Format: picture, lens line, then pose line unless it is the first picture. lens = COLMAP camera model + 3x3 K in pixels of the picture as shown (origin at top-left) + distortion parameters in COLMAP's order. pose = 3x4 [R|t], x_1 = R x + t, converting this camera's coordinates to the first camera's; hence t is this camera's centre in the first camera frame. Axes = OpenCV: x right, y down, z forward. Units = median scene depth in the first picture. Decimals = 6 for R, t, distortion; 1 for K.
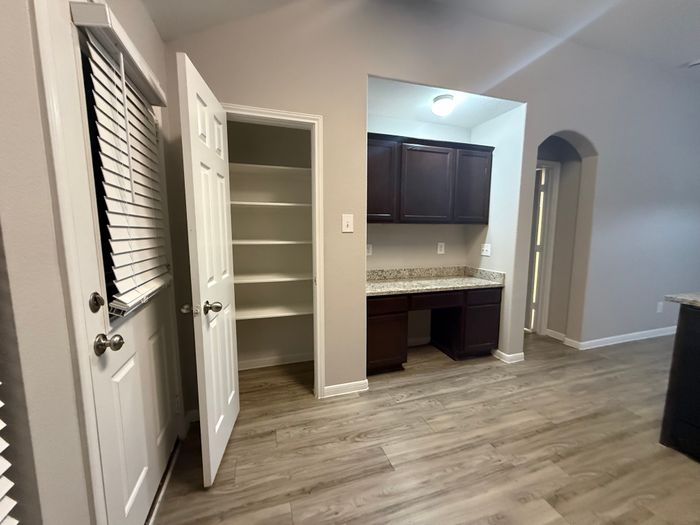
lens RADIAL K [[278.3, 0, 347.4], [0, 278.3, 262.0], [0, 0, 1]] dist [-0.001070, -0.000172]
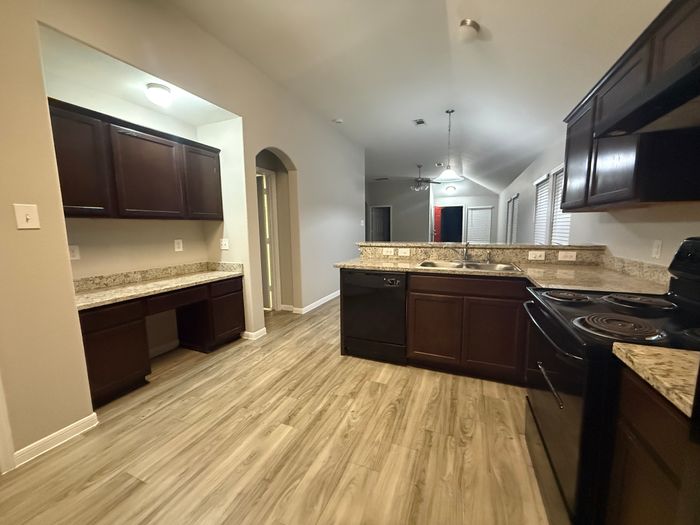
lens RADIAL K [[278.3, 0, 347.4], [0, 278.3, 262.0], [0, 0, 1]] dist [-0.001070, -0.000172]
pose [[0.658331, -0.104435, 0.745448, -0.000905], [0.102075, 0.993567, 0.049049, 0.024092], [-0.745775, 0.043801, 0.664756, -0.084274]]
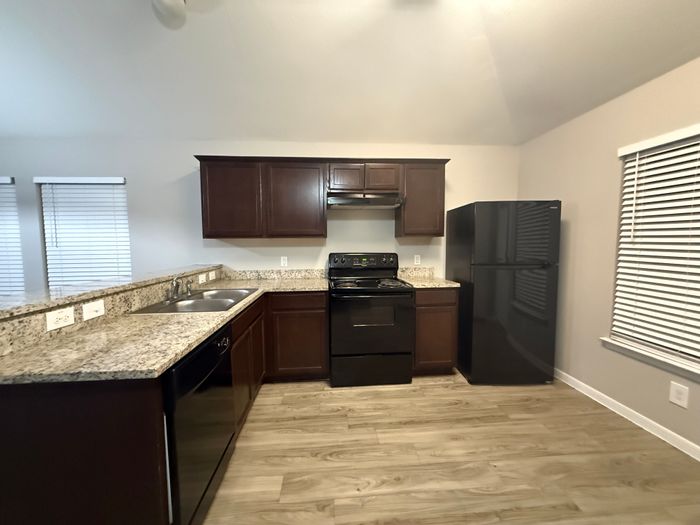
lens RADIAL K [[278.3, 0, 347.4], [0, 278.3, 262.0], [0, 0, 1]] dist [-0.001070, -0.000172]
pose [[-0.972394, -0.013425, 0.232958, 0.429512], [0.030636, 0.982357, 0.184489, -0.113176], [-0.231325, 0.186533, -0.954827, 0.913965]]
